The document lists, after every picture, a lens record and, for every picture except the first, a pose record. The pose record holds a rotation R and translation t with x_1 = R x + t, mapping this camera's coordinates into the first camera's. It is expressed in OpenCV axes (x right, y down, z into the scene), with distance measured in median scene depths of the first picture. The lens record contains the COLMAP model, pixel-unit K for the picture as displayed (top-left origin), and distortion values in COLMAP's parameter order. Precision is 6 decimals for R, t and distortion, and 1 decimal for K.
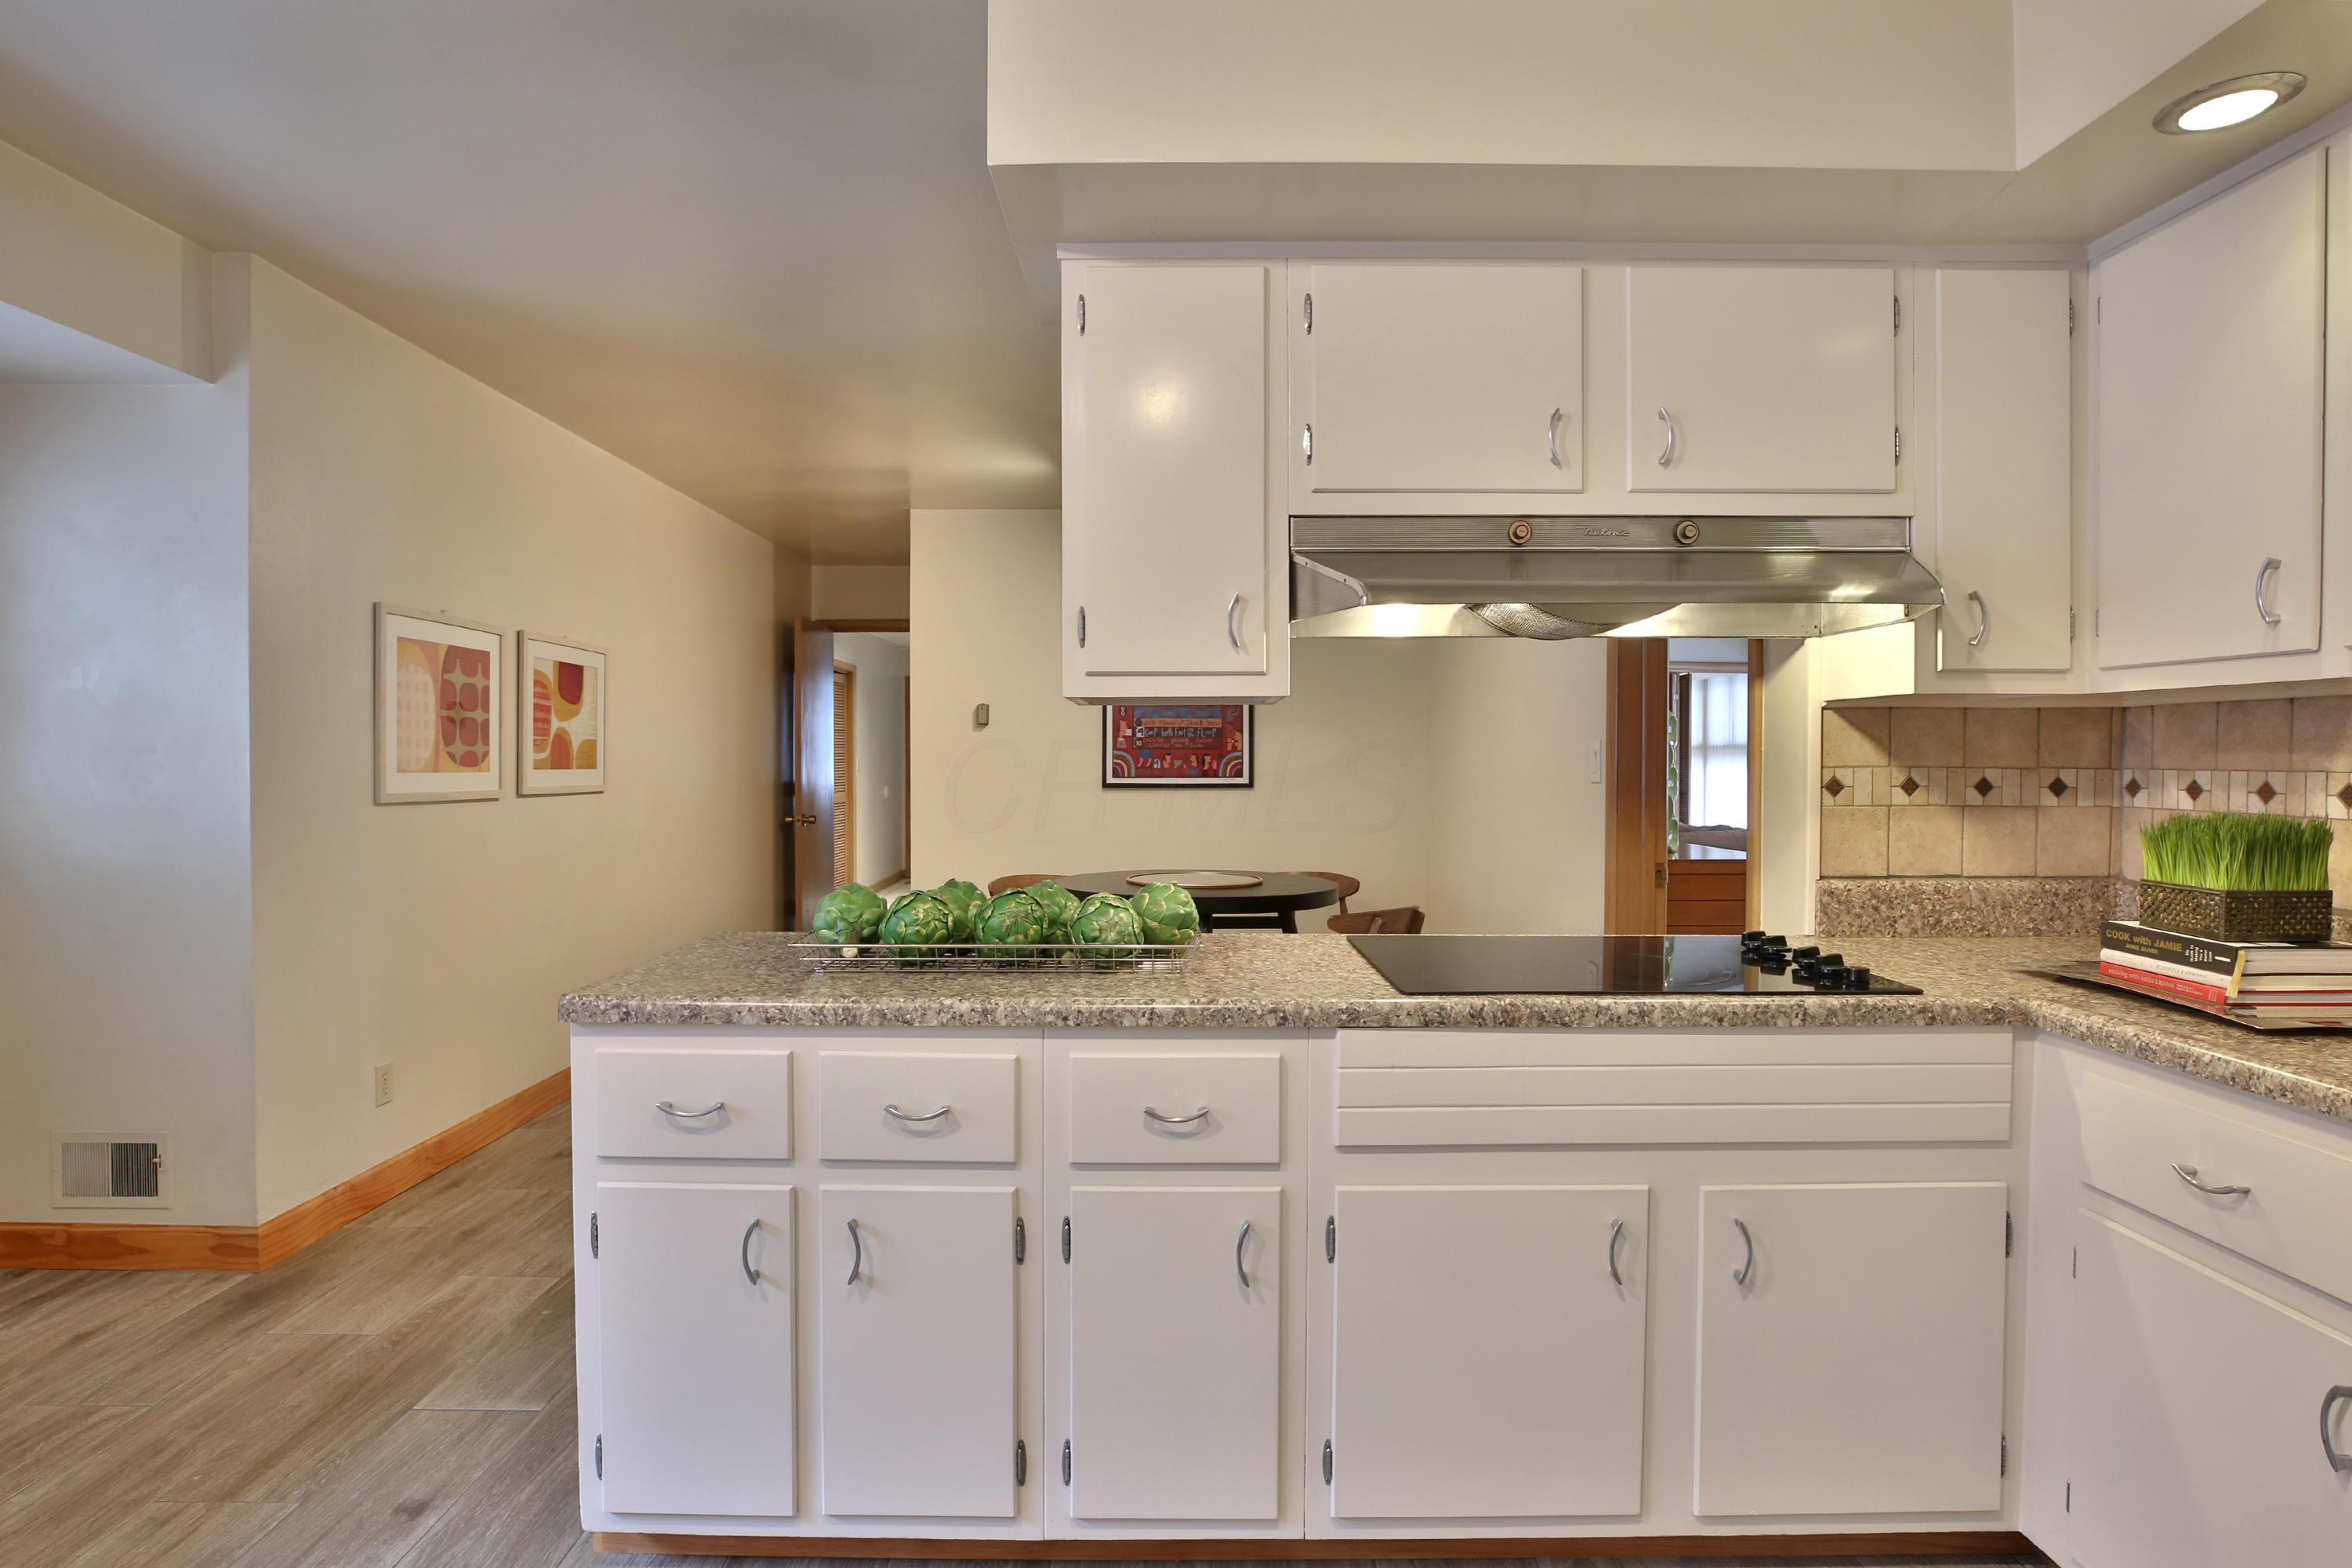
lens RADIAL K [[1219.3, 0, 1176.7], [0, 1219.3, 786.4], [0, 0, 1]] dist [-0.022516, -0.000166]
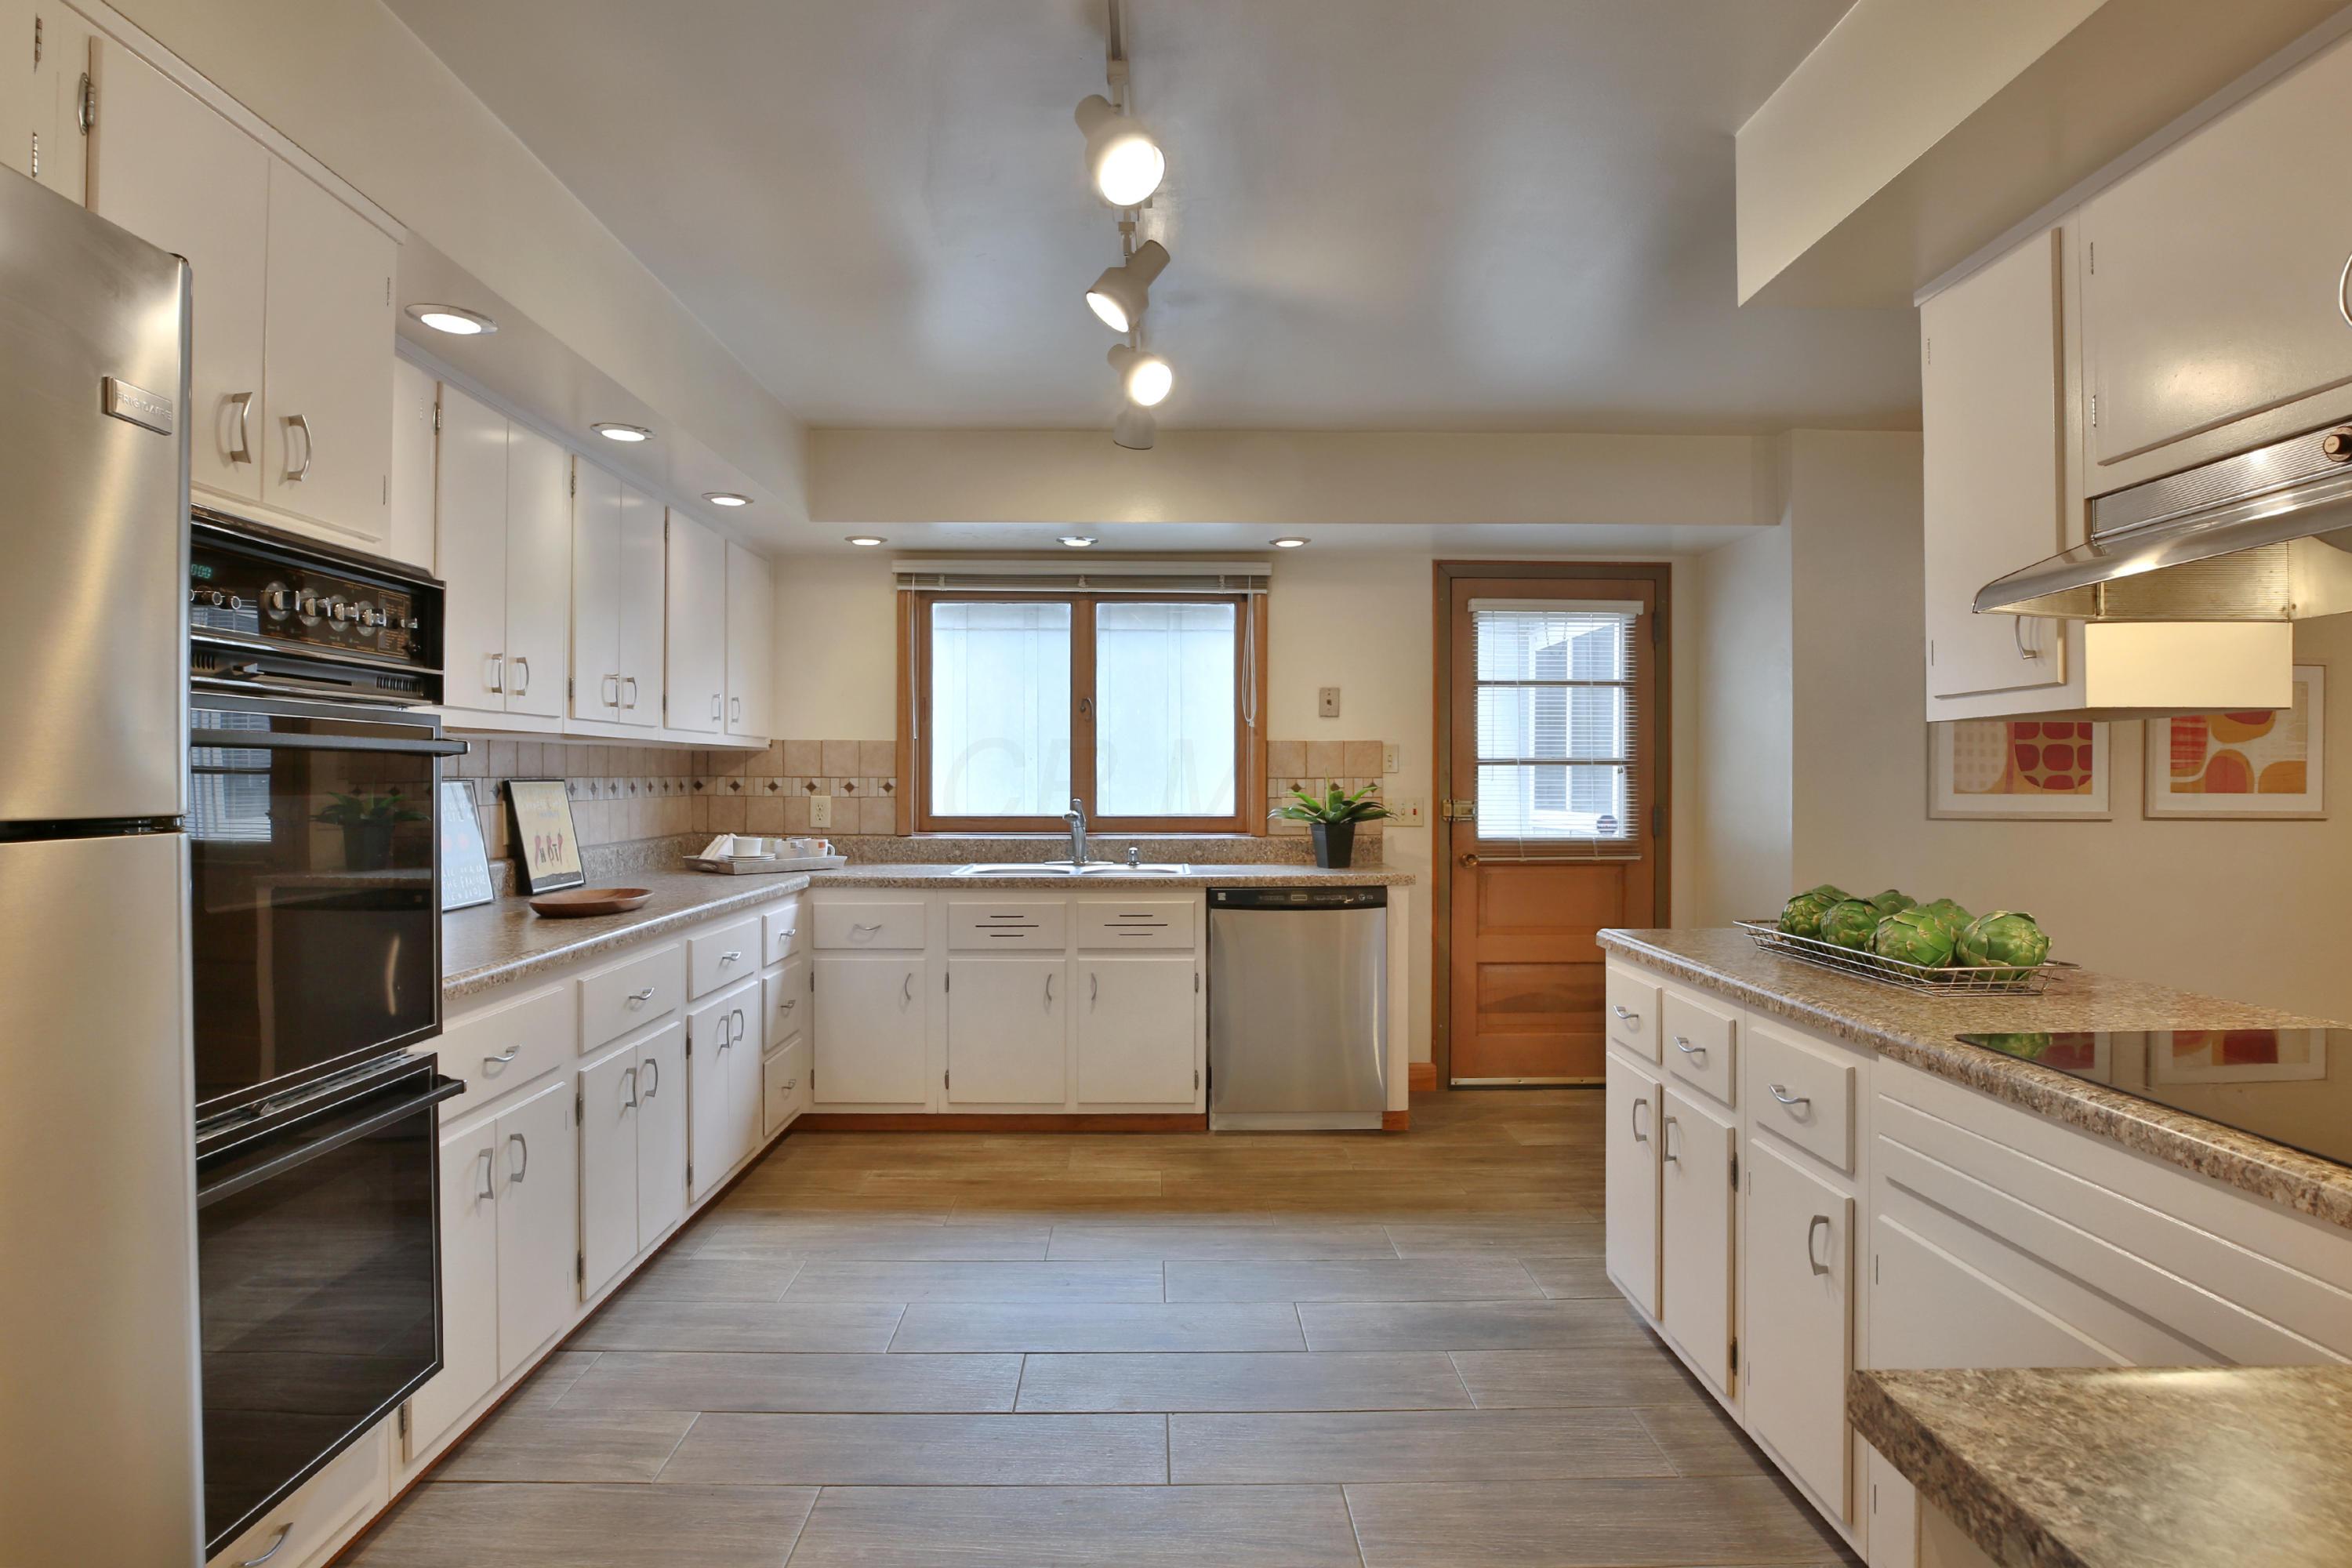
lens RADIAL K [[1219.3, 0, 1177.5], [0, 1219.3, 778.9], [0, 0, 1]] dist [-0.022516, -0.000166]
pose [[0.010441, -0.003090, -0.999941, 0.991778], [-0.022653, 0.999738, -0.003326, -0.007175], [0.999689, 0.022687, 0.010368, 0.366585]]
